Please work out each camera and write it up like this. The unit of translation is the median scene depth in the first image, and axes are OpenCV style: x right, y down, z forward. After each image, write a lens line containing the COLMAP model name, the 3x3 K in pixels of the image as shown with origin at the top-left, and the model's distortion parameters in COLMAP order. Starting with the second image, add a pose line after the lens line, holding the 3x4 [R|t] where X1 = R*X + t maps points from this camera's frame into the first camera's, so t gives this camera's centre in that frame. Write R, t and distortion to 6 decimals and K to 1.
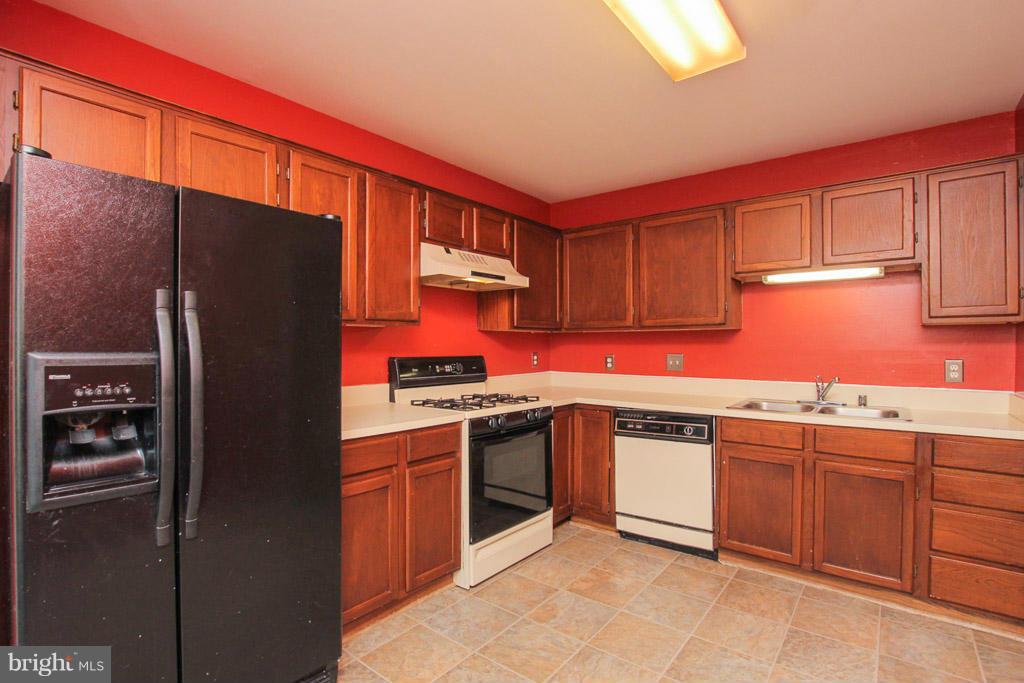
lens RADIAL K [[509.0, 0, 487.0], [0, 509.0, 370.4], [0, 0, 1]] dist [-0.030594, -0.000382]
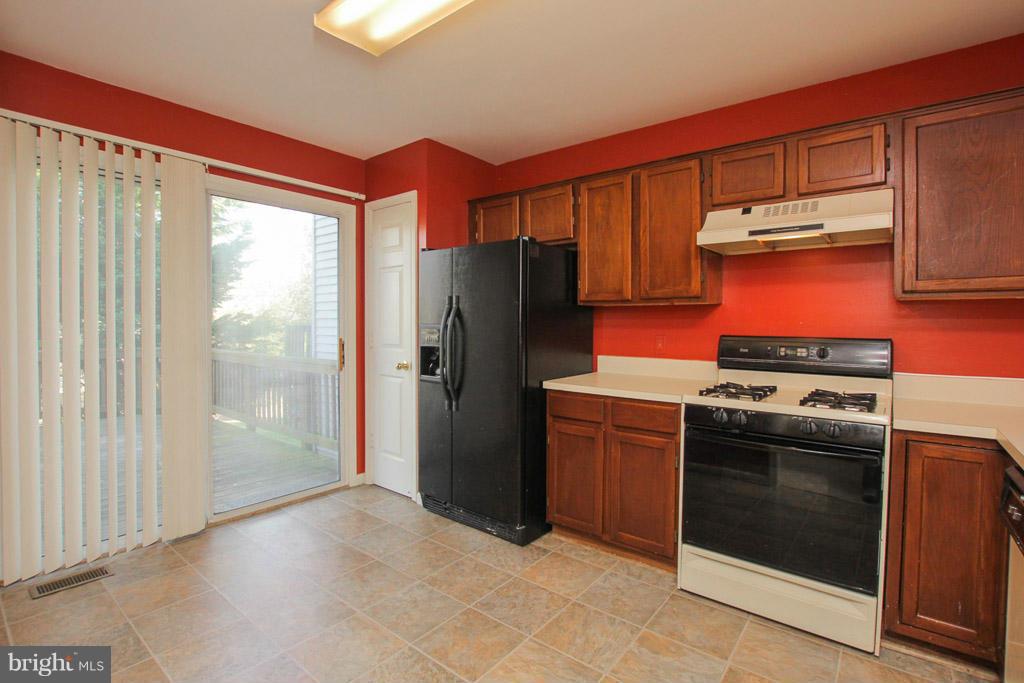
lens RADIAL K [[478.8, 0, 511.2], [0, 478.8, 345.9], [0, 0, 1]] dist [-0.023615, 0.000445]
pose [[0.009177, 0.052980, -0.998553, 0.797587], [-0.052030, 0.997268, 0.052433, -0.034504], [0.998603, 0.051474, 0.011908, 0.668394]]
